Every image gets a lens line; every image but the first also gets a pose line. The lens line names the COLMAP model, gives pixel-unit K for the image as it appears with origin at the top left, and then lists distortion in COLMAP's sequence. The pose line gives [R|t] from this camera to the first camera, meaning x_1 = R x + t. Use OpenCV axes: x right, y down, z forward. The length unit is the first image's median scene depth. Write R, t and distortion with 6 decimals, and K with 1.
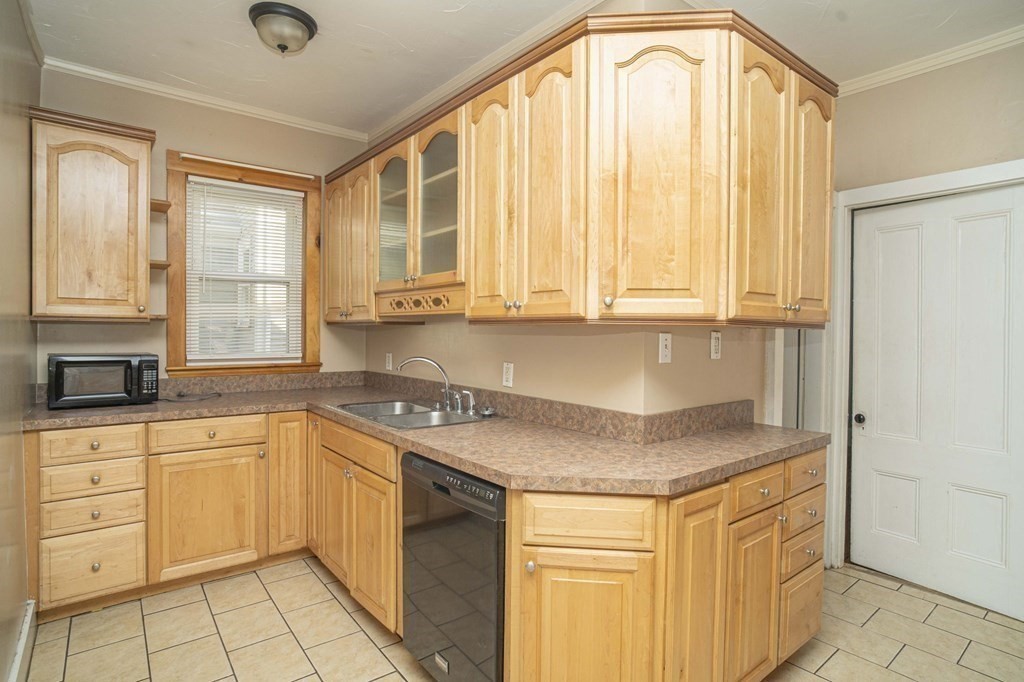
lens RADIAL K [[539.5, 0, 516.1], [0, 539.5, 340.9], [0, 0, 1]] dist [-0.026926, 0.005187]
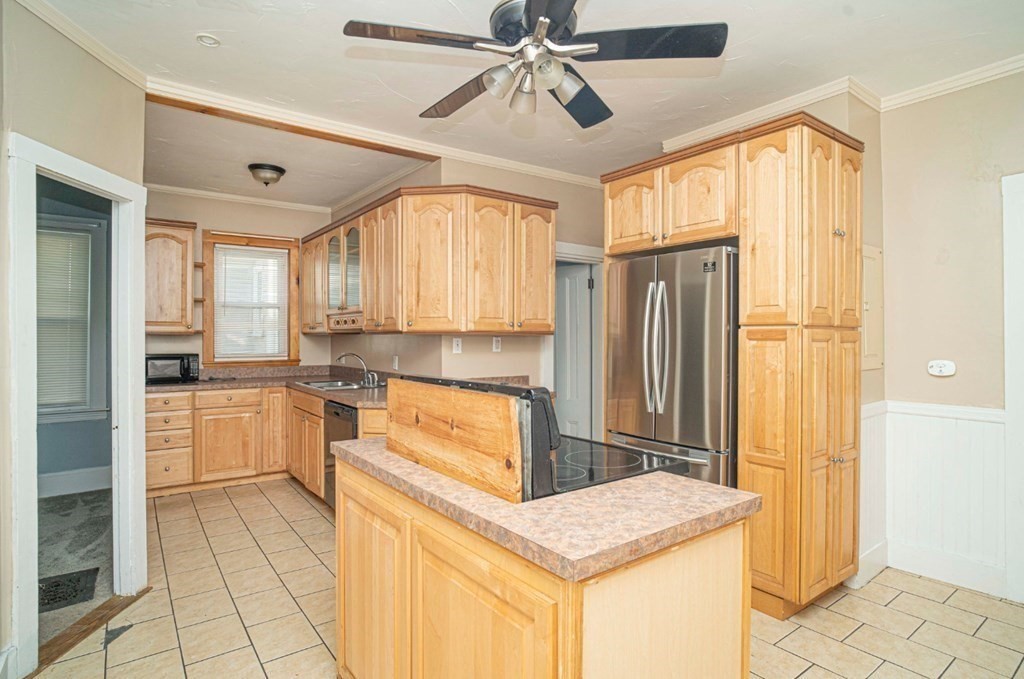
lens RADIAL K [[539.5, 0, 510.9], [0, 539.5, 337.9], [0, 0, 1]] dist [-0.026926, 0.005187]
pose [[0.999142, -0.010995, -0.039927, 0.383119], [0.010356, 0.999816, -0.016175, 0.013154], [0.040098, 0.015748, 0.999072, -0.648442]]
